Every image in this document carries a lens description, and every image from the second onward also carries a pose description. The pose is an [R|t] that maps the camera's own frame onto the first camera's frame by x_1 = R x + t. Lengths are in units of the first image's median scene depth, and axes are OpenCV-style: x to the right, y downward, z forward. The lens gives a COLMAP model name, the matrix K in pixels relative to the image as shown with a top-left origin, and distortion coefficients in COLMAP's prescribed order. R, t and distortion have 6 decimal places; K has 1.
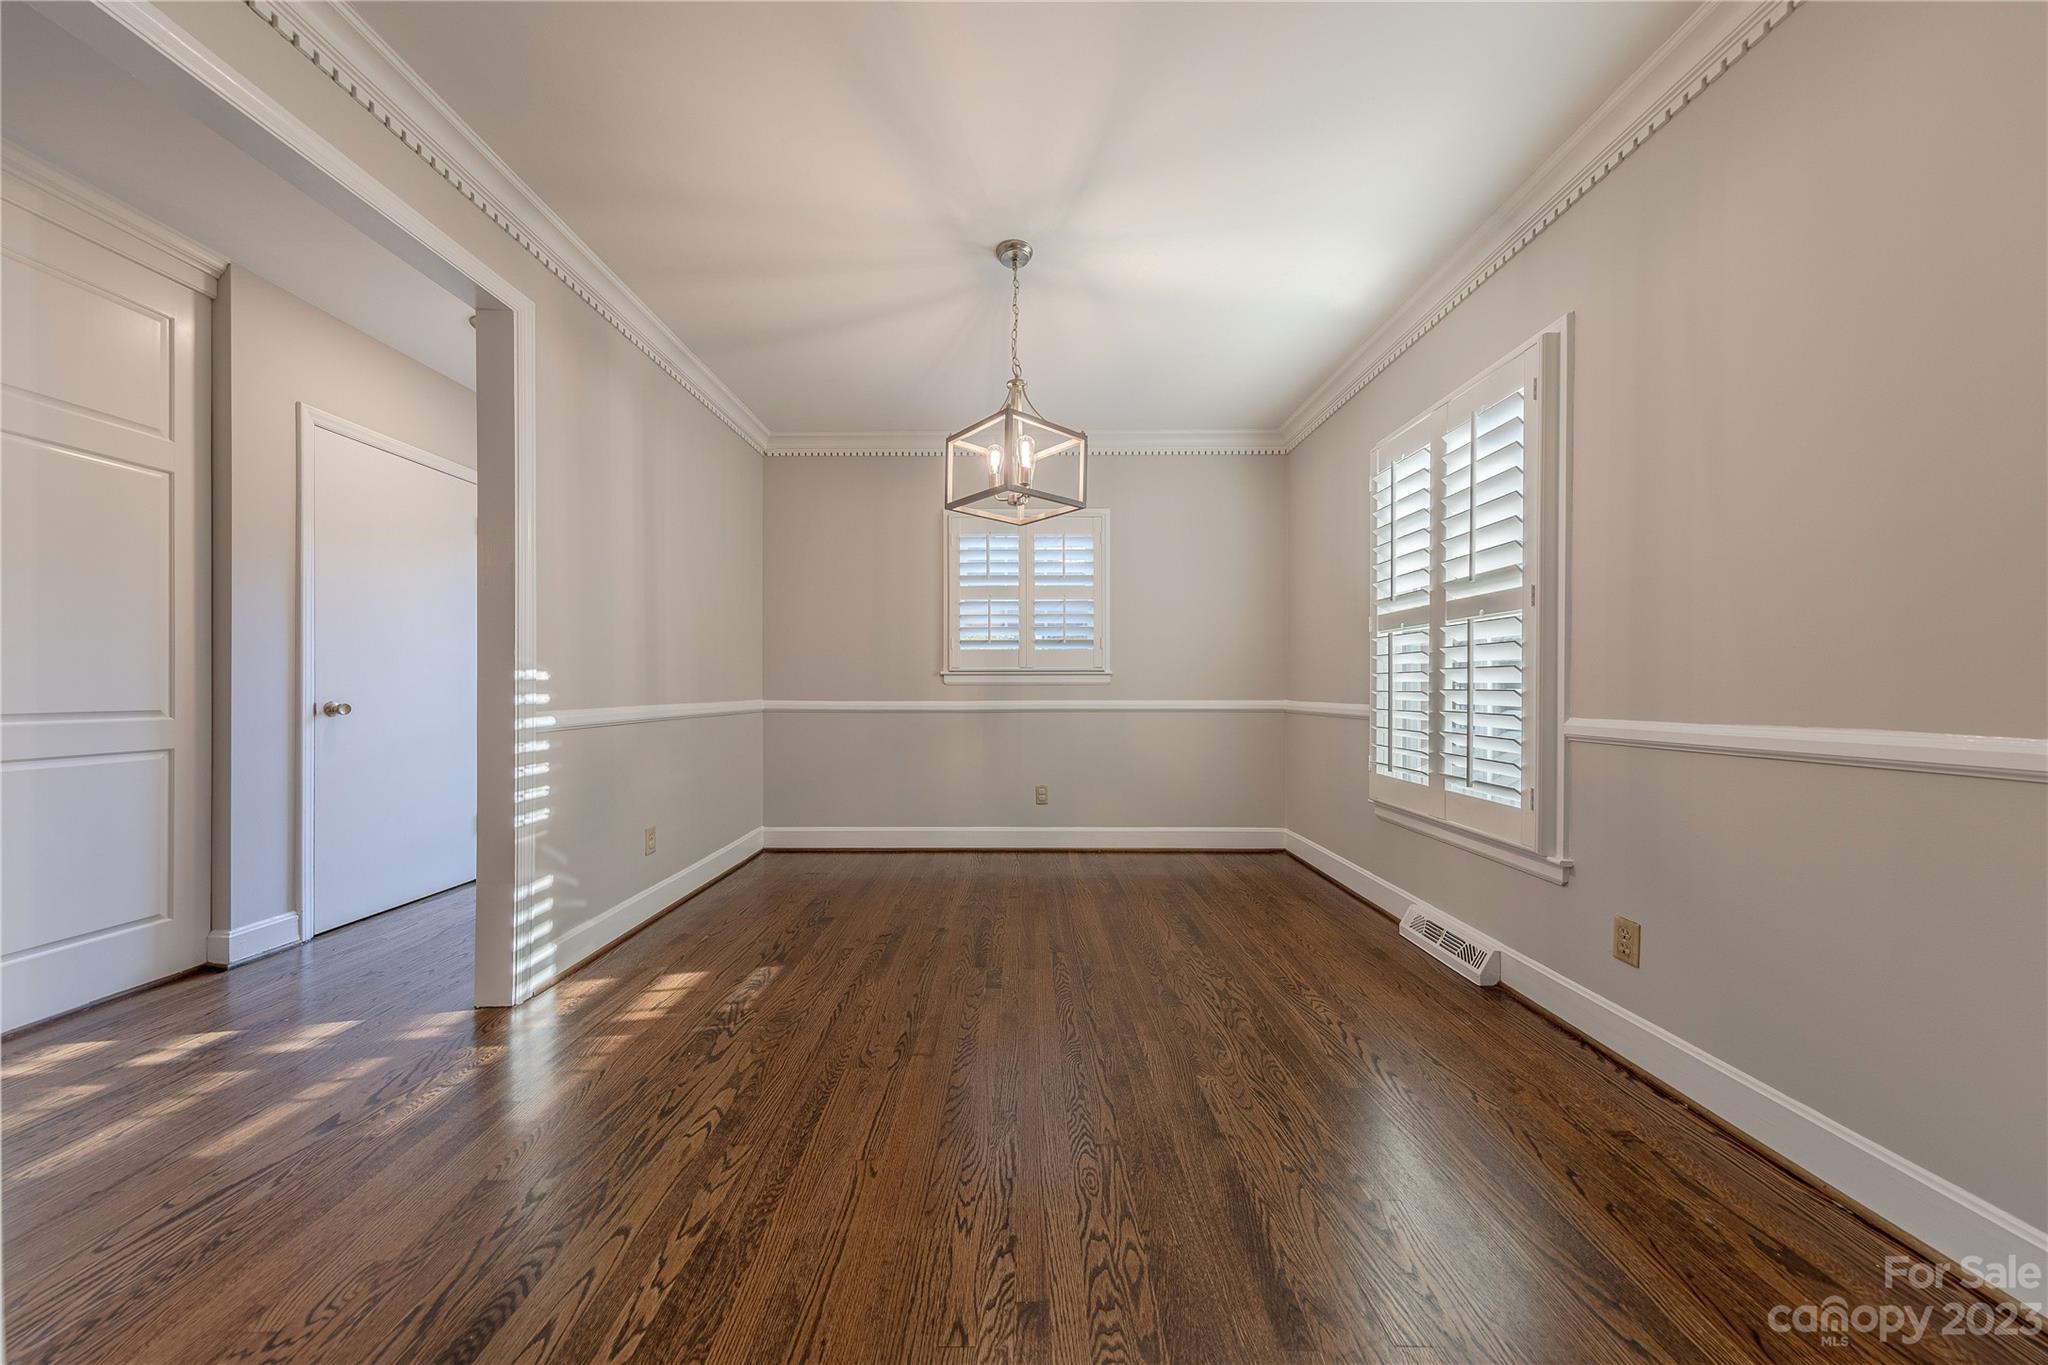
lens RADIAL K [[643.8, 0, 1030.6], [0, 643.8, 683.5], [0, 0, 1]] dist [0.009819, -0.001209]
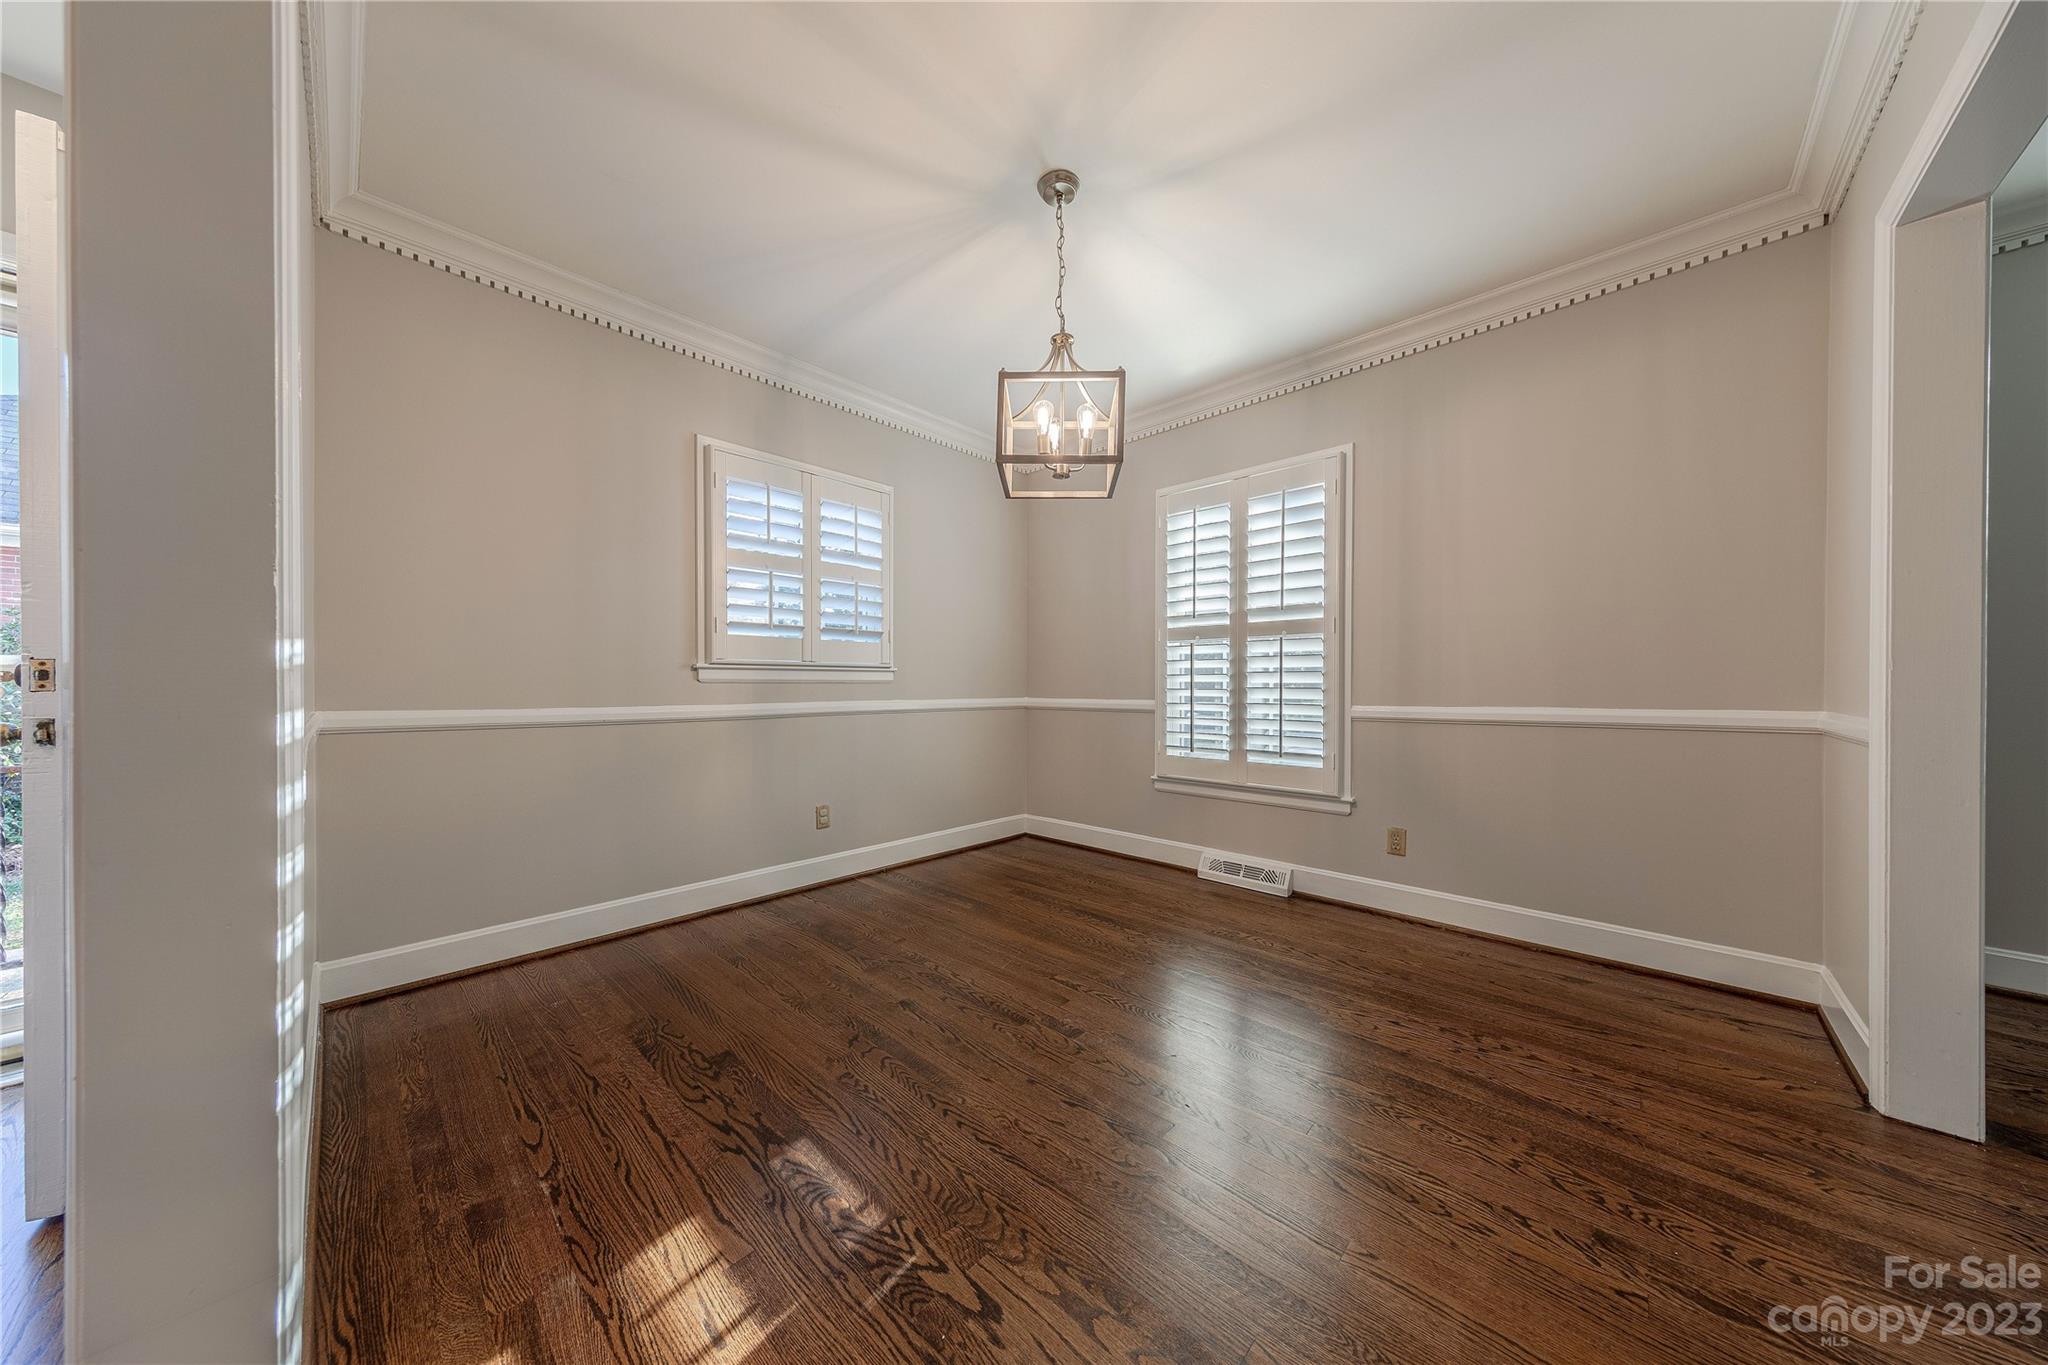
lens RADIAL K [[643.8, 0, 1002.3], [0, 643.8, 684.1], [0, 0, 1]] dist [0.009819, -0.001209]
pose [[0.689163, 0.000425, 0.724607, -0.678449], [-0.004580, 0.999982, 0.003770, -0.000427], [-0.724592, -0.005916, 0.689152, 0.432094]]
